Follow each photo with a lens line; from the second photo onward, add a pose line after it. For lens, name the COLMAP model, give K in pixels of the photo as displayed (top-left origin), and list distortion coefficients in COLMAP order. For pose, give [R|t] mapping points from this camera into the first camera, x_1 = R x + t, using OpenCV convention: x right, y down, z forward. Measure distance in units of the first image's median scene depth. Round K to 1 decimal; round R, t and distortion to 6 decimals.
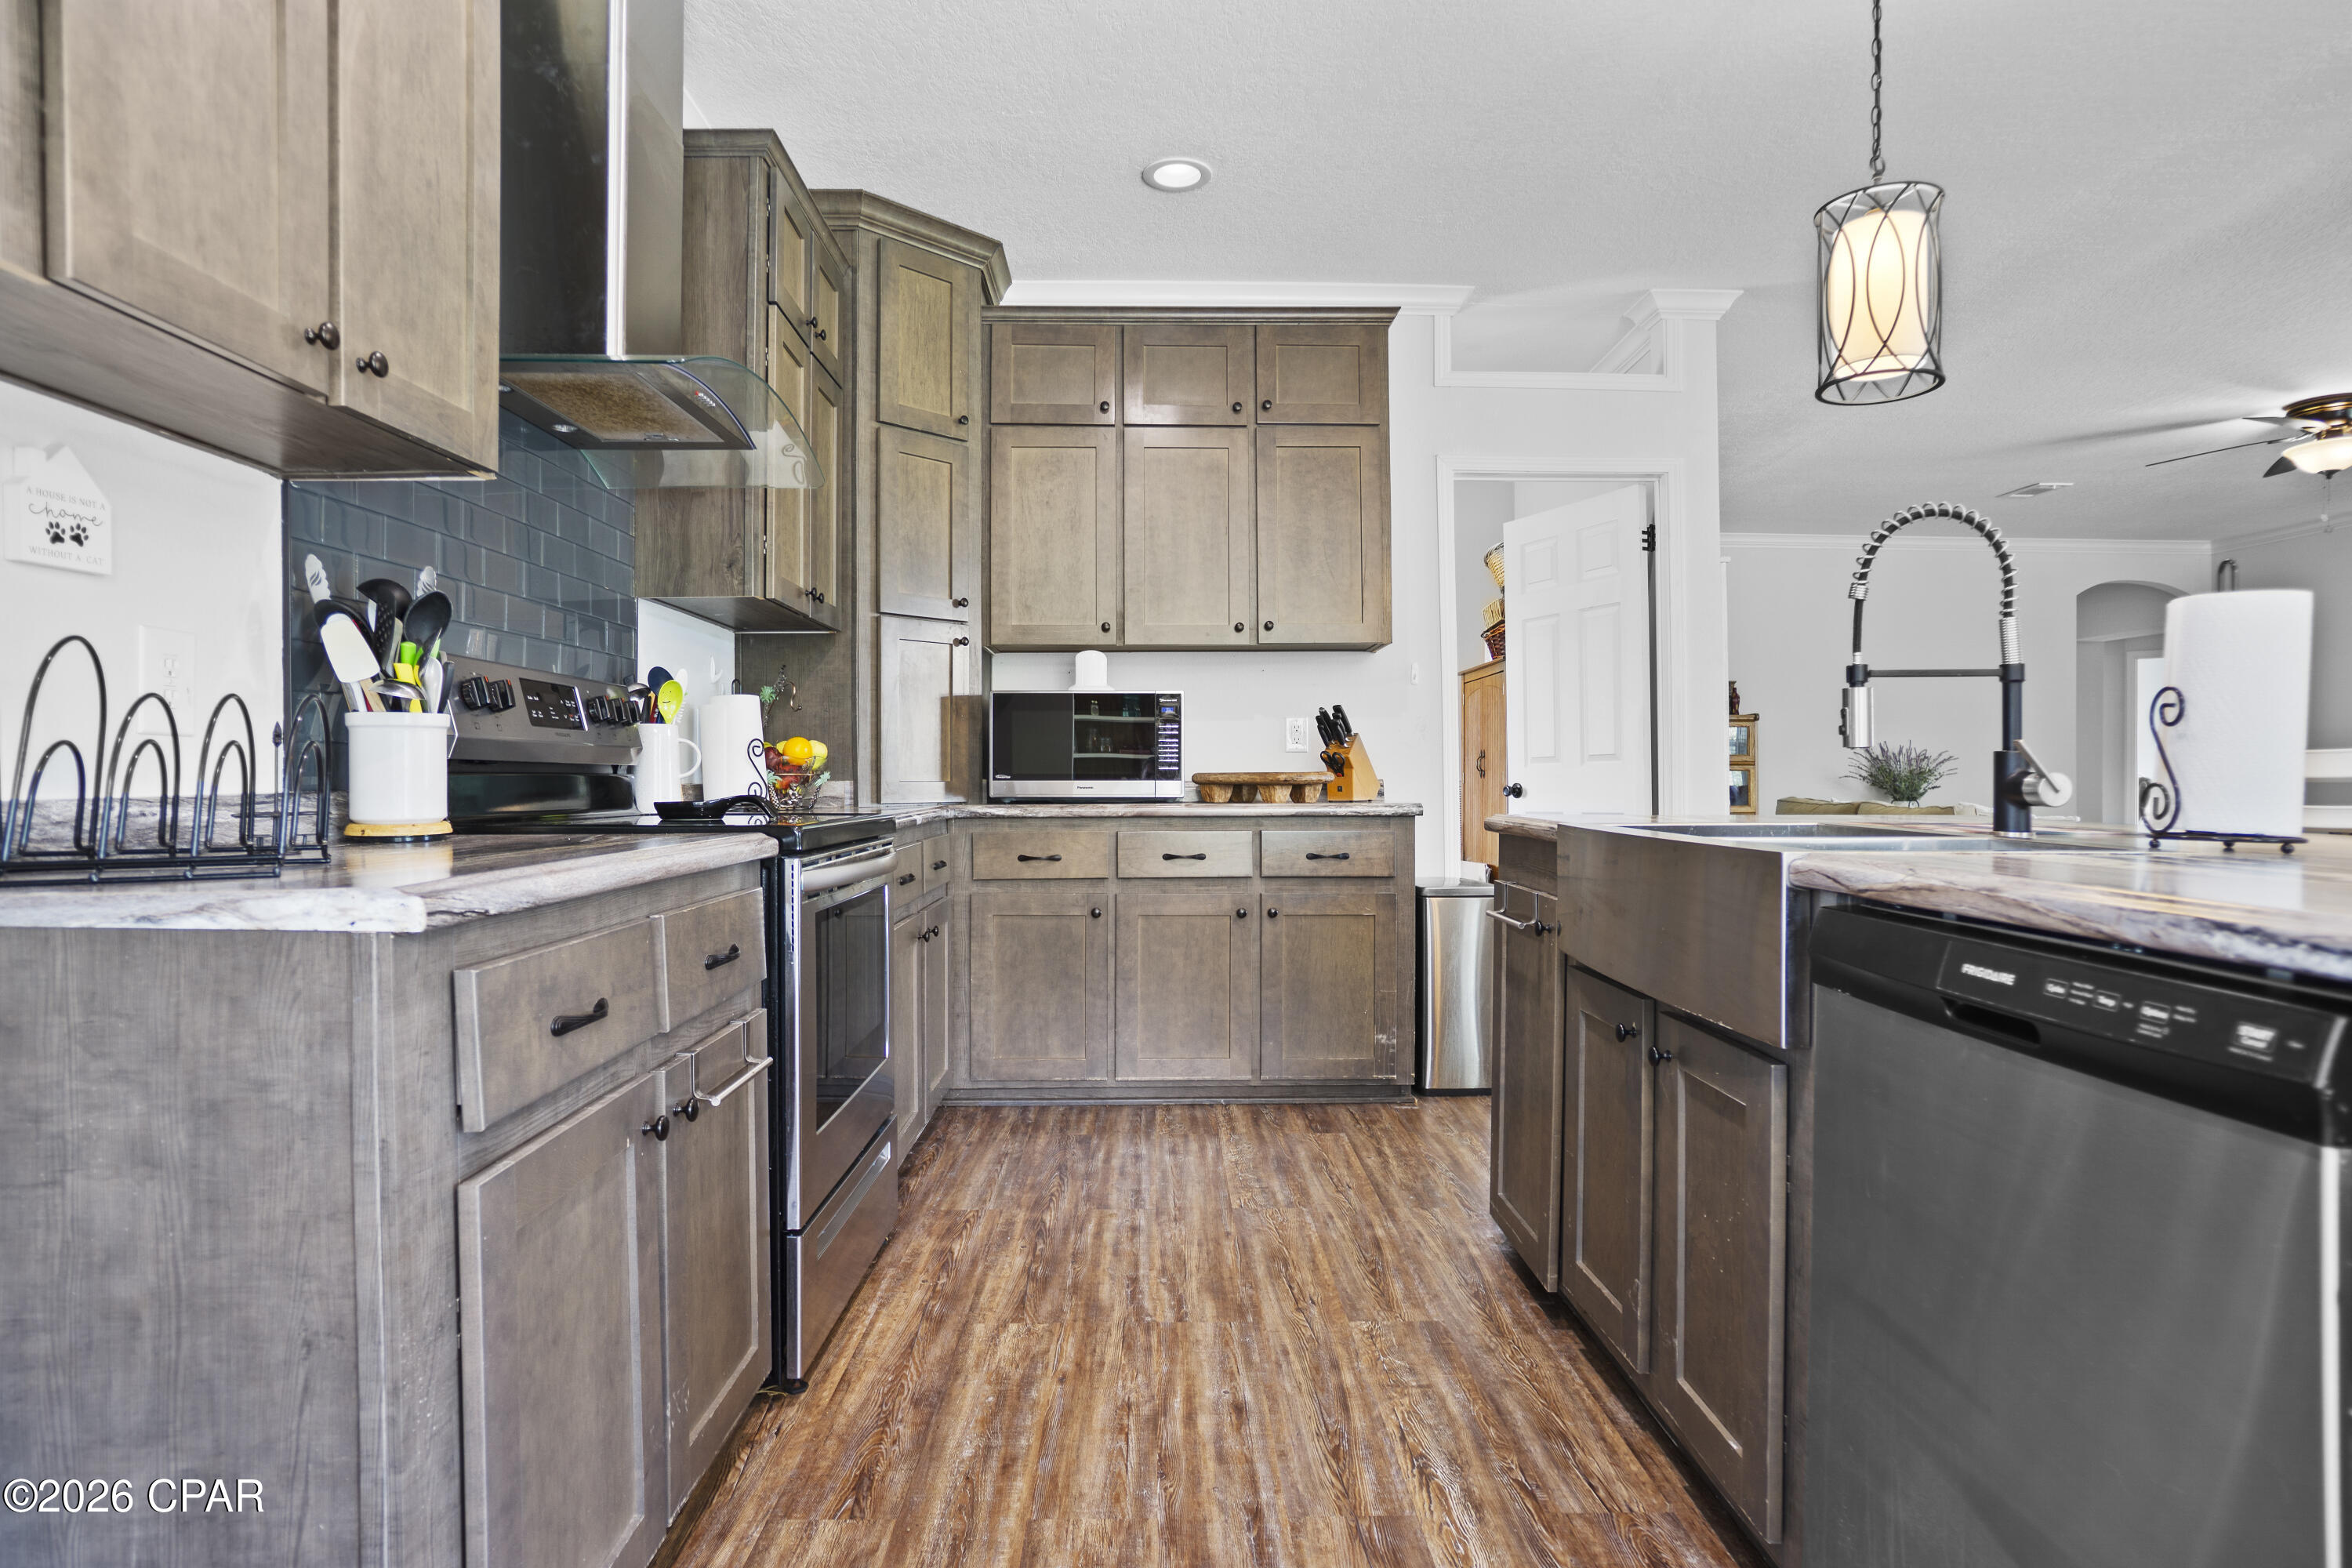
lens RADIAL K [[1248.1, 0, 1159.9], [0, 1248.1, 773.8], [0, 0, 1]] dist [-0.045250, 0.021626]
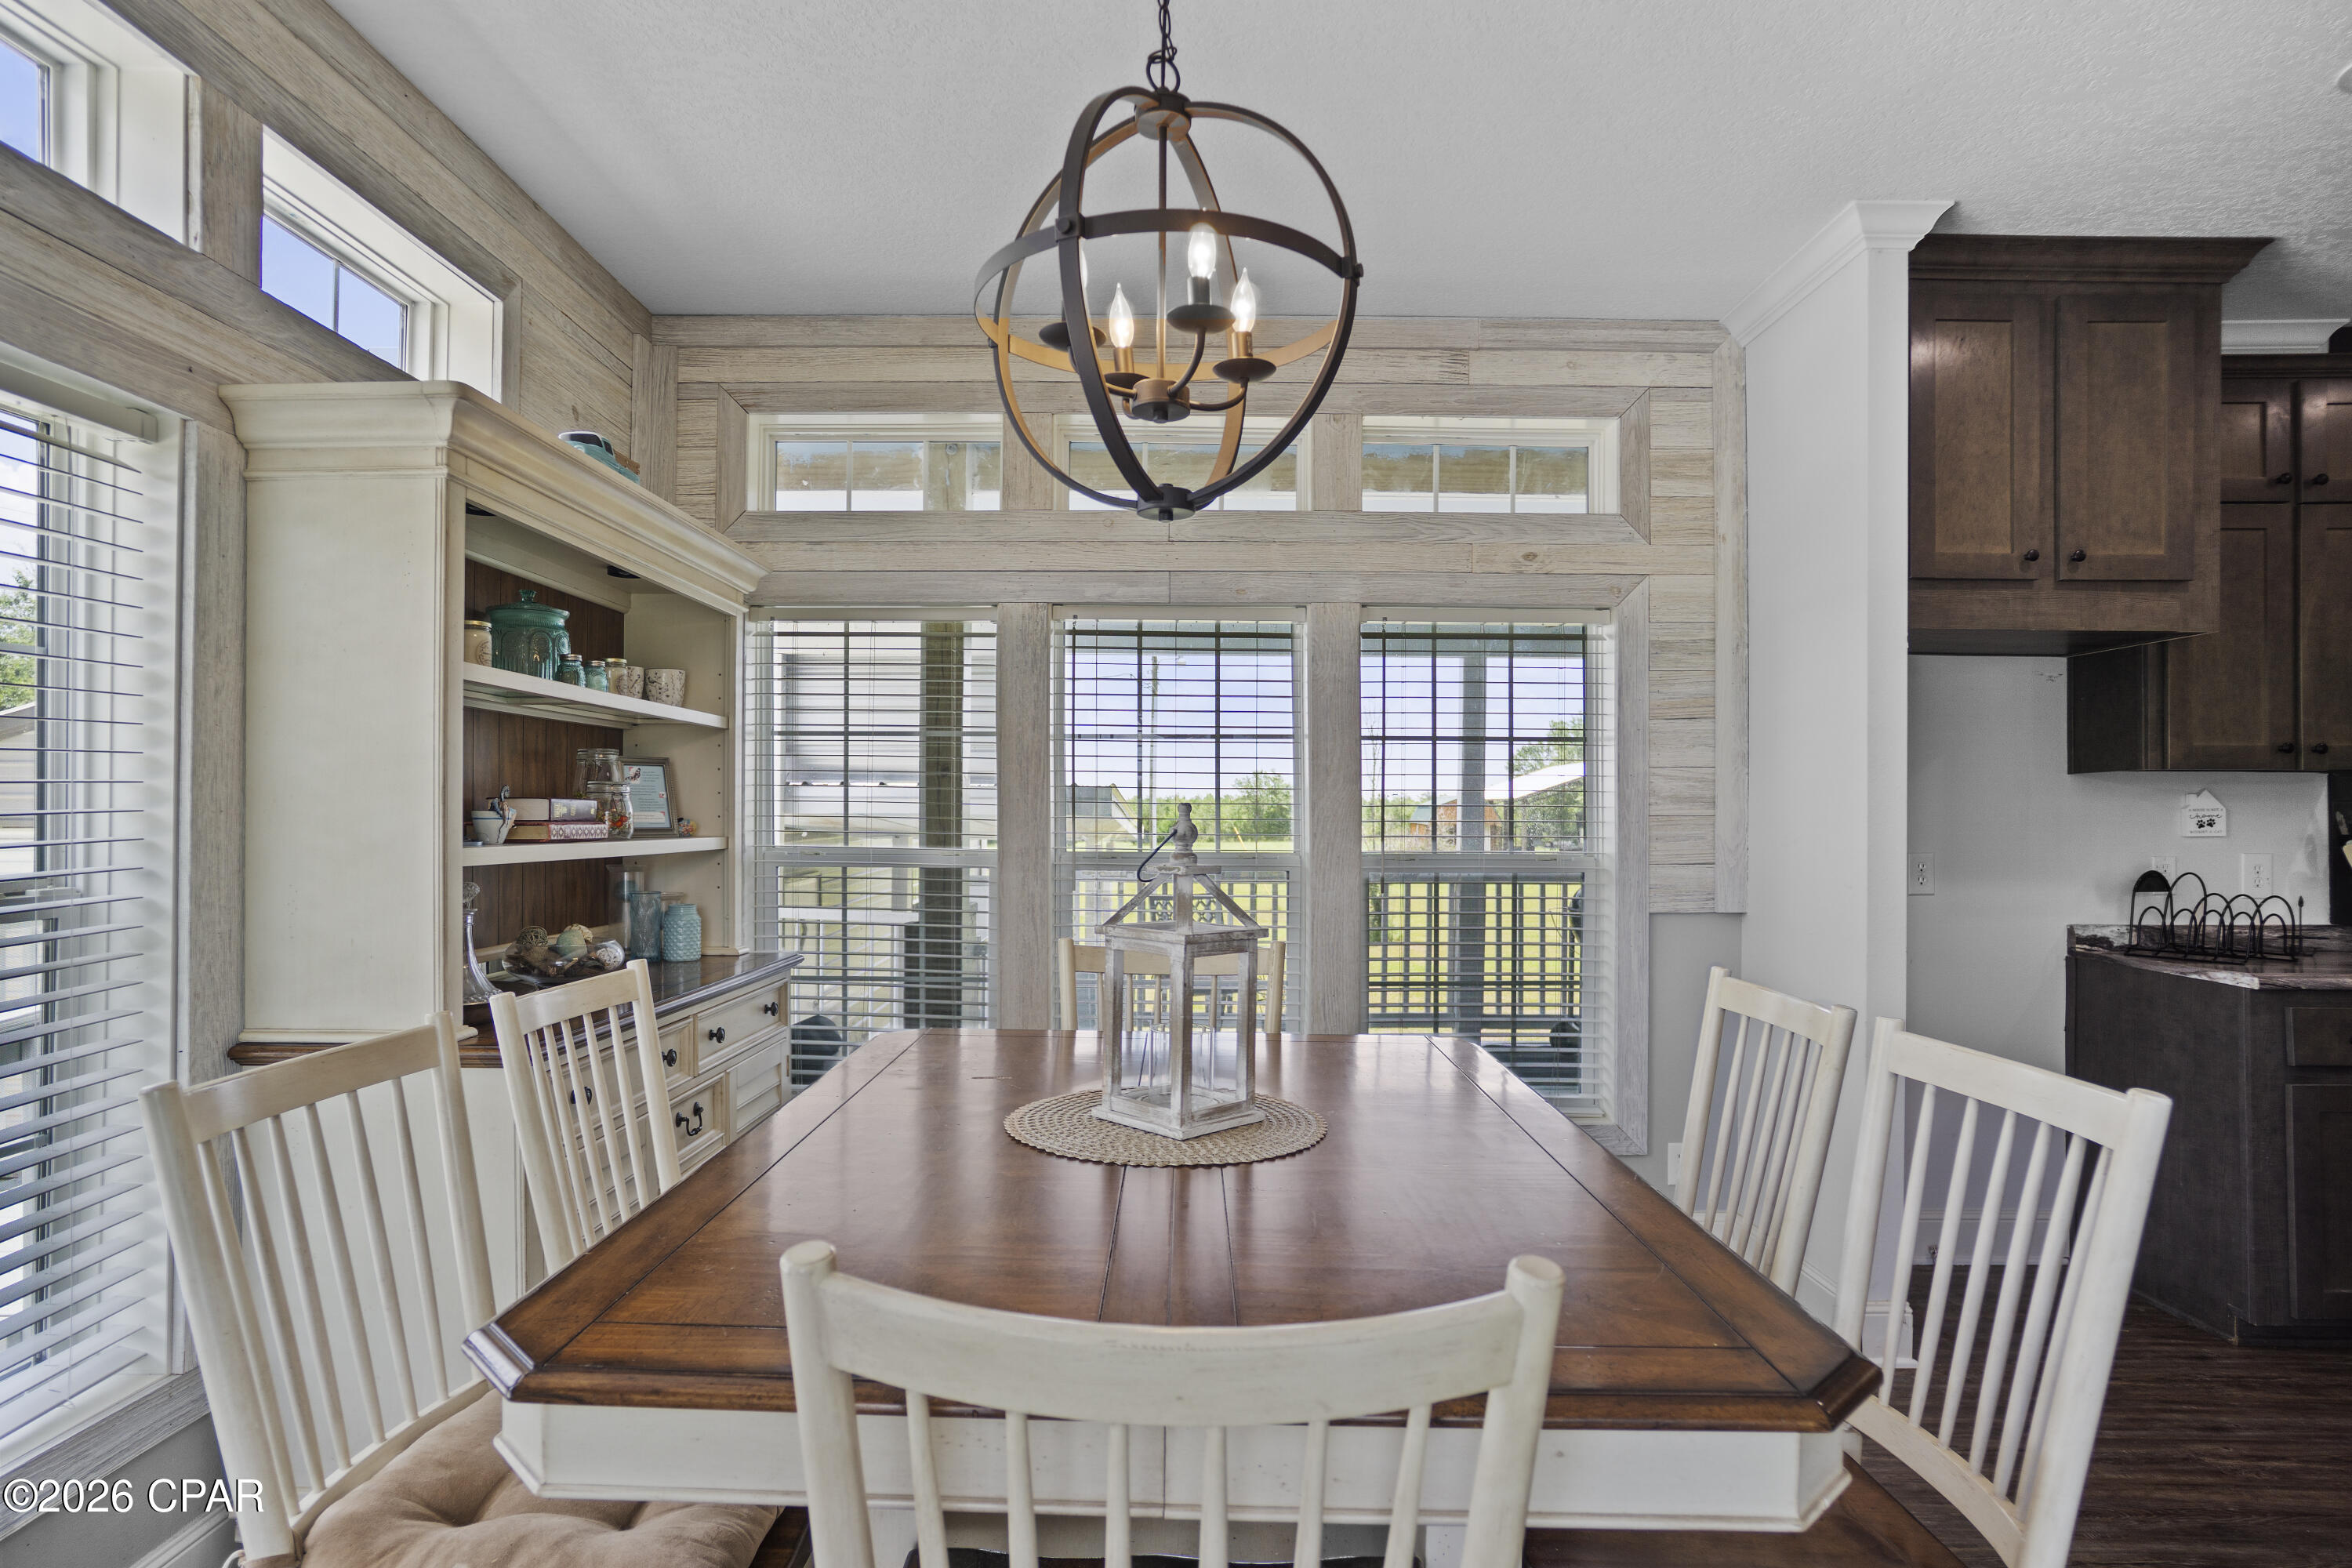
lens RADIAL K [[1269.8, 0, 1165.0], [0, 1269.8, 813.5], [0, 0, 1]] dist [-0.060368, 0.037107]
pose [[-0.019309, -0.000307, -0.999814, 0.746884], [-0.002833, 0.999996, -0.000252, -0.088275], [0.999810, 0.002828, -0.019310, -0.486901]]
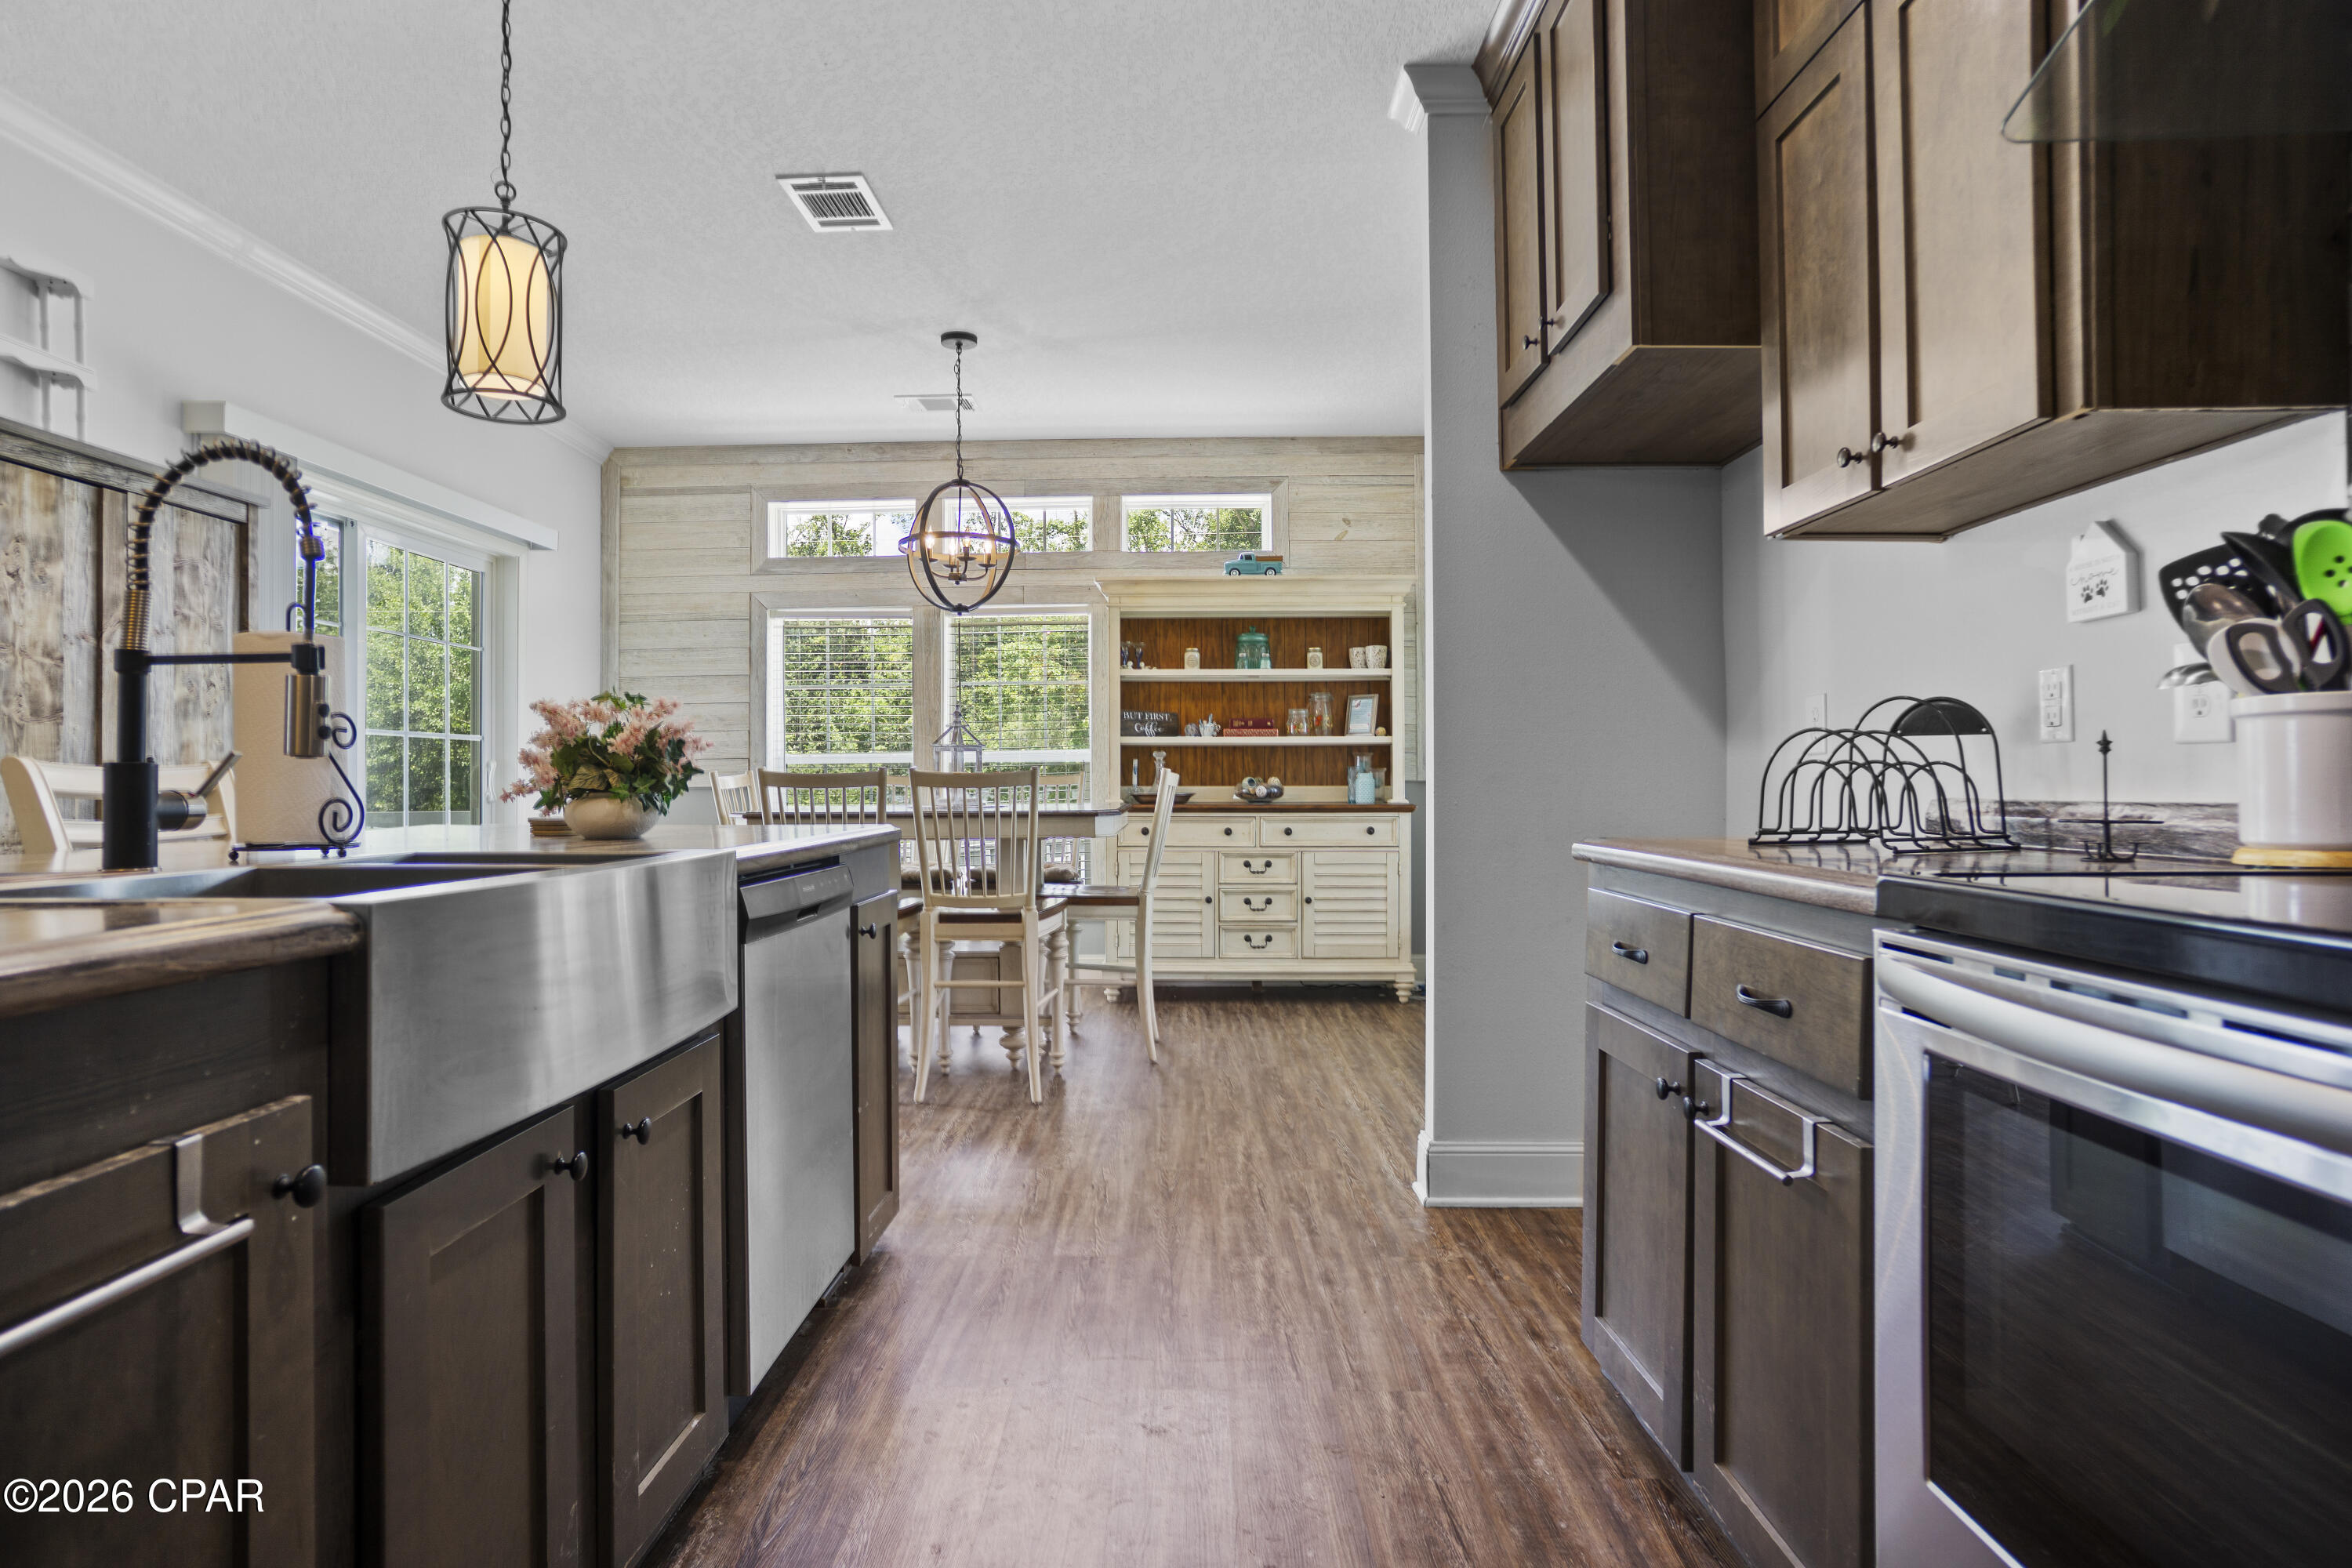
lens RADIAL K [[1258.5, 0, 1176.0], [0, 1258.5, 784.0], [0, 0, 1]] dist [-0.058351, 0.038494]
pose [[-0.999964, 0.007047, 0.004739, 0.021789], [0.007048, 0.999975, 0.000105, -0.001486], [-0.004738, 0.000139, -0.999989, 0.956272]]
